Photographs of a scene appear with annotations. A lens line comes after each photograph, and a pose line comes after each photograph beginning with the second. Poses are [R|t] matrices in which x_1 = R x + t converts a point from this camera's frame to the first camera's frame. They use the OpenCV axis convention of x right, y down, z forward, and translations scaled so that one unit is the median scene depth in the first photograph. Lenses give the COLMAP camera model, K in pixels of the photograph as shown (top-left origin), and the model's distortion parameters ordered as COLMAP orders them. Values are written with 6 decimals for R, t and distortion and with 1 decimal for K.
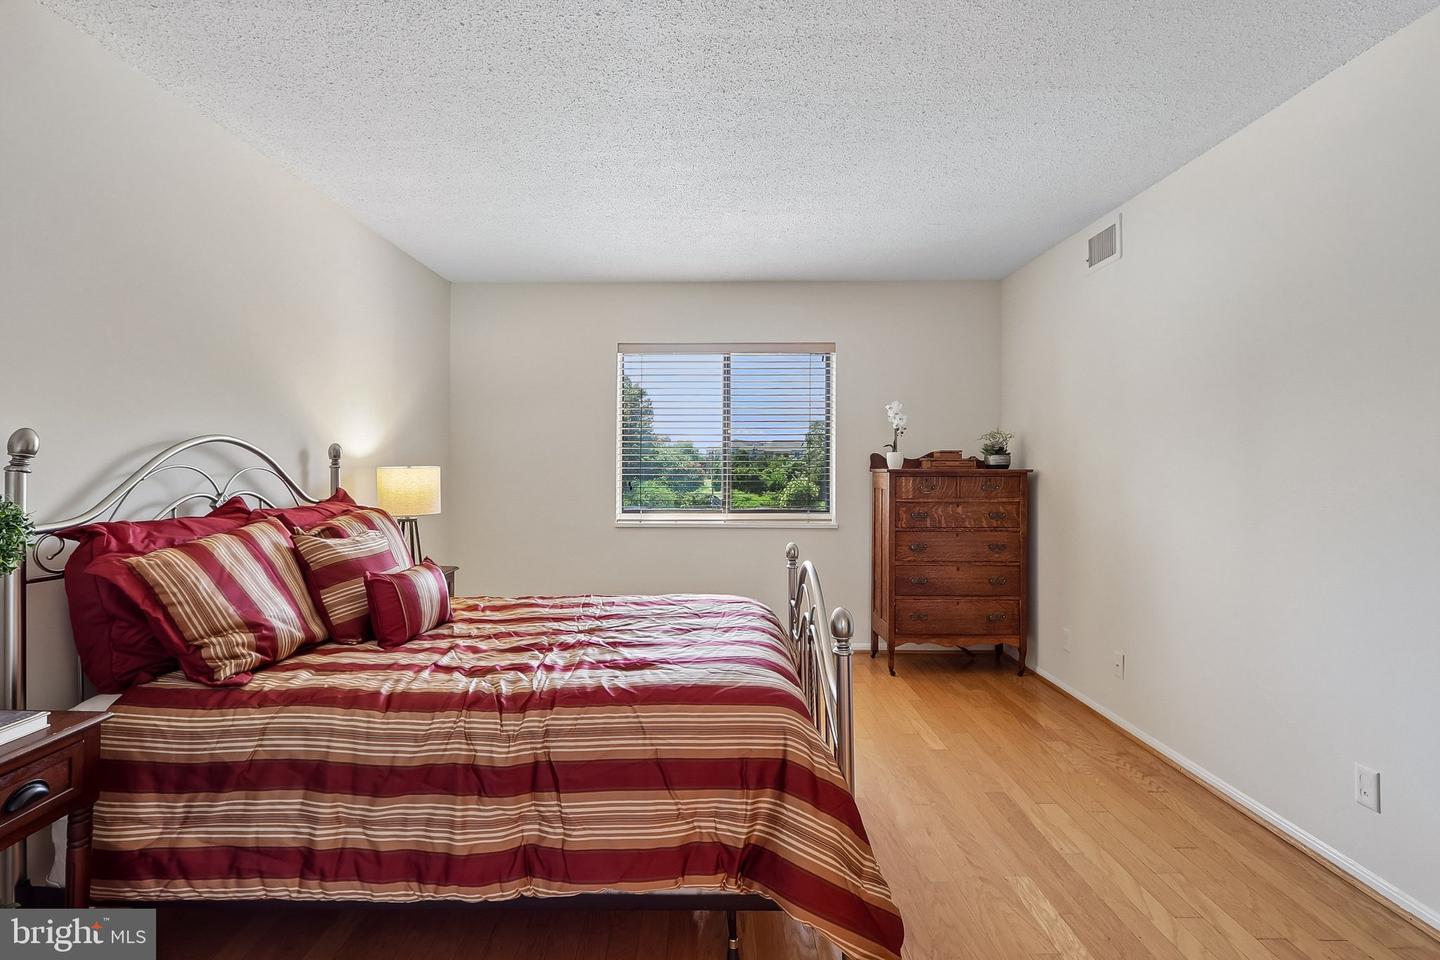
lens RADIAL K [[666.4, 0, 748.2], [0, 666.4, 460.7], [0, 0, 1]] dist [0.002087, -0.001216]
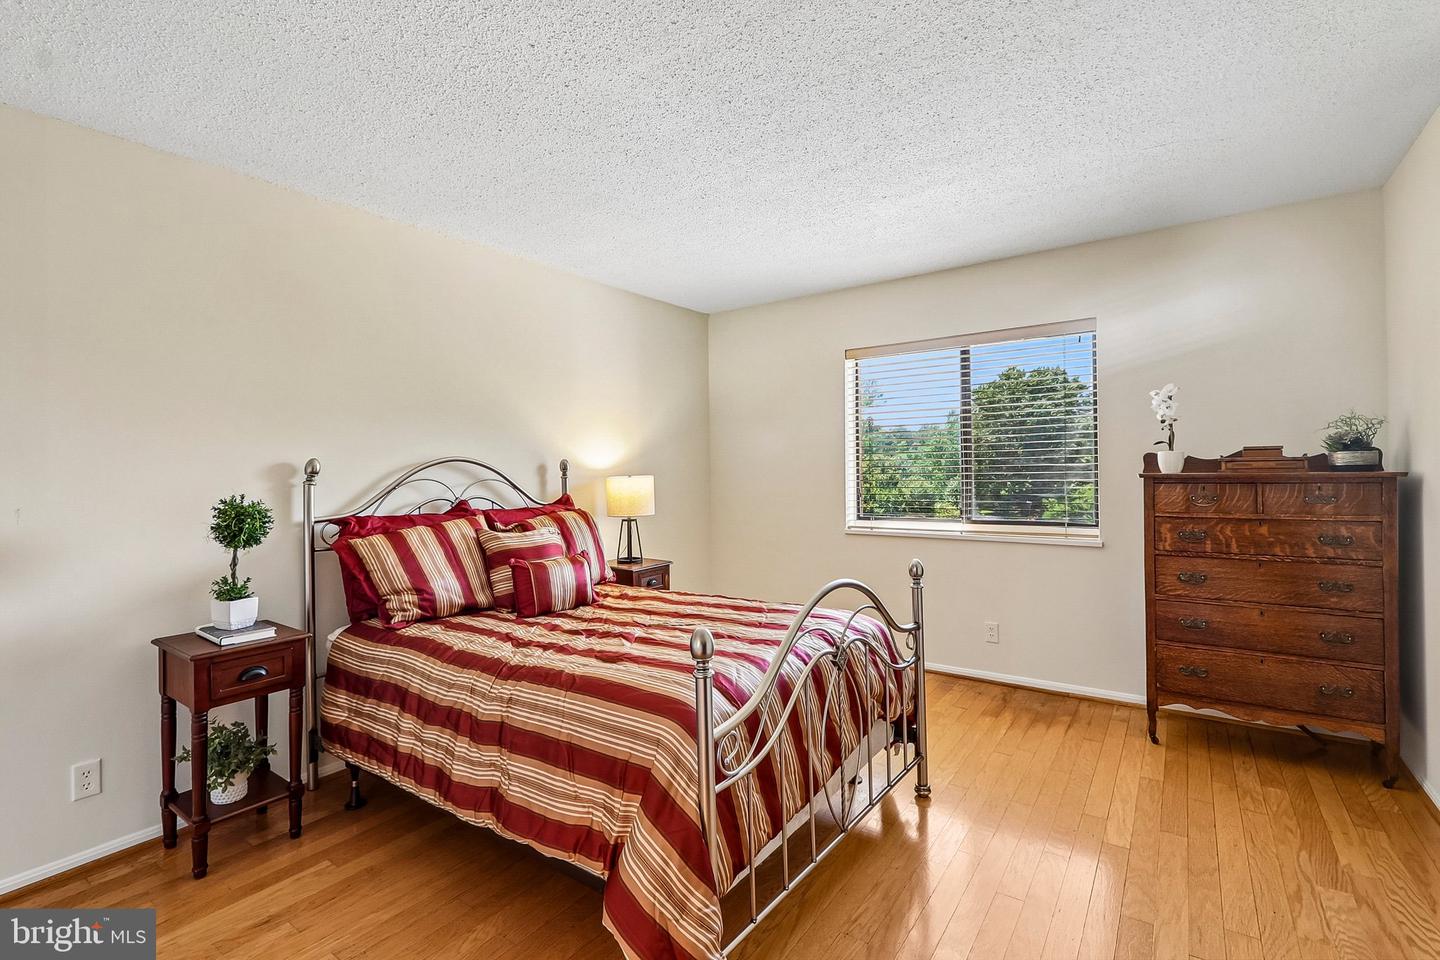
lens RADIAL K [[666.4, 0, 727.9], [0, 666.4, 468.0], [0, 0, 1]] dist [0.002087, -0.001216]
pose [[0.811908, -0.014315, -0.583609, 0.640918], [0.017623, 0.999845, -0.000008, -0.005263], [0.583519, -0.010279, 0.812034, 0.221747]]
